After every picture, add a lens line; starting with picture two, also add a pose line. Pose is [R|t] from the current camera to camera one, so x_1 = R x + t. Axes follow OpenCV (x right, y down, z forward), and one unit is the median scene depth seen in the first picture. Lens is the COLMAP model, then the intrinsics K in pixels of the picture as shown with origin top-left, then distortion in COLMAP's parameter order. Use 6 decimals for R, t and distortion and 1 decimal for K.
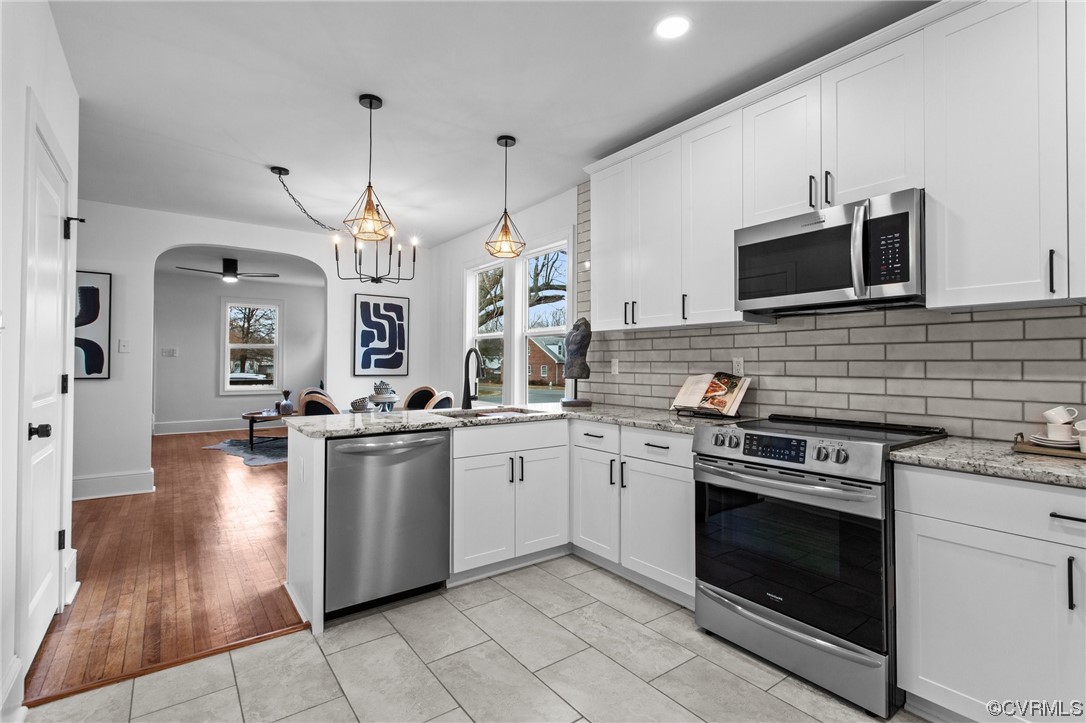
lens RADIAL K [[512.8, 0, 542.2], [0, 512.8, 353.1], [0, 0, 1]] dist [-0.002811, -0.000257]
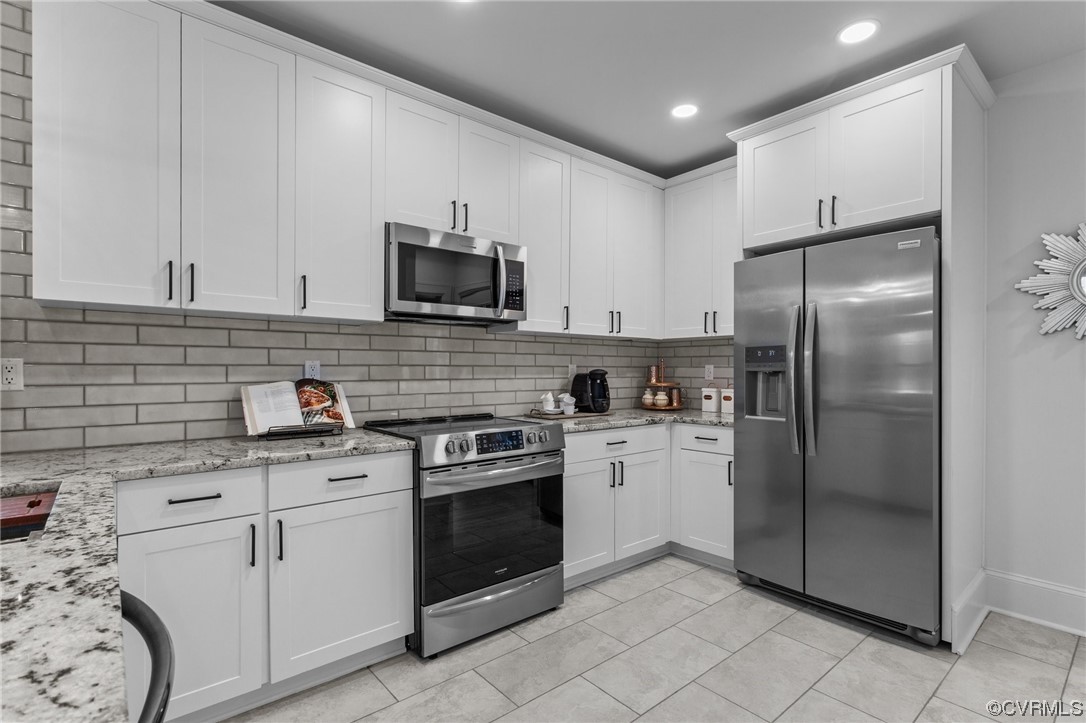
lens RADIAL K [[532.5, 0, 557.5], [0, 532.5, 368.8], [0, 0, 1]] dist [-0.000056, 0.000591]
pose [[-0.095472, -0.002545, 0.995429, -0.665410], [-0.022384, 0.999749, 0.000409, 0.016319], [-0.995180, -0.022243, -0.095505, 0.886201]]
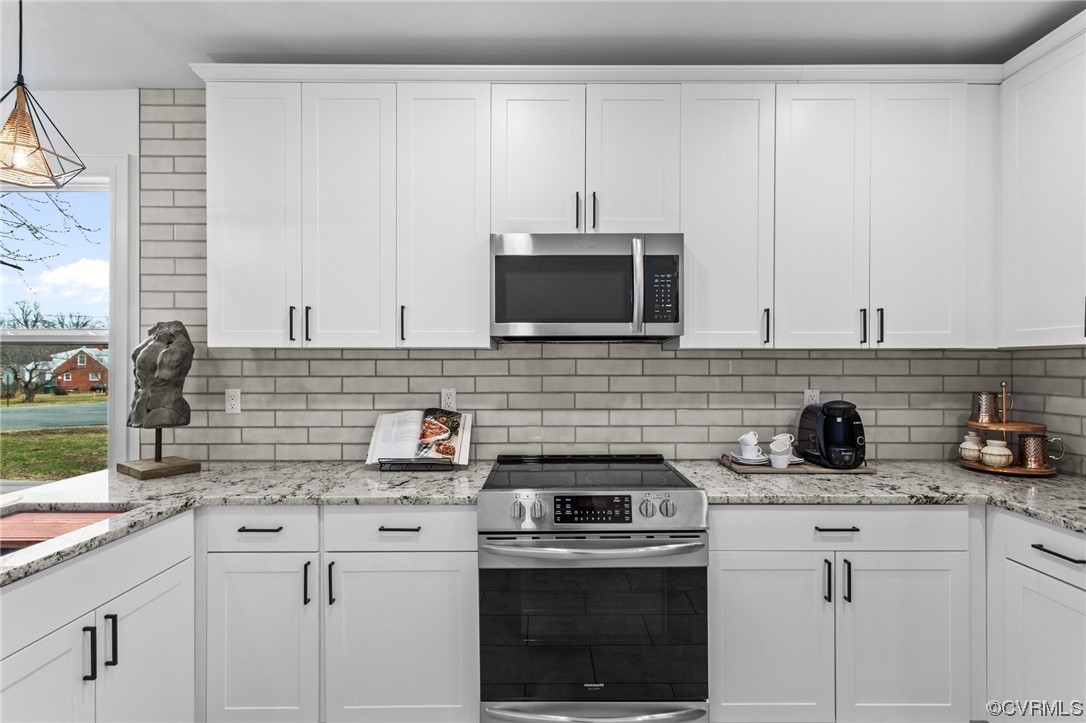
lens RADIAL K [[520.7, 0, 543.0], [0, 520.7, 361.5], [0, 0, 1]] dist [-0.001258, 0.000831]
pose [[0.586399, -0.001404, 0.810021, -0.256089], [-0.014099, 0.999829, 0.011940, -0.059065], [-0.809899, -0.018422, 0.586280, 0.510983]]
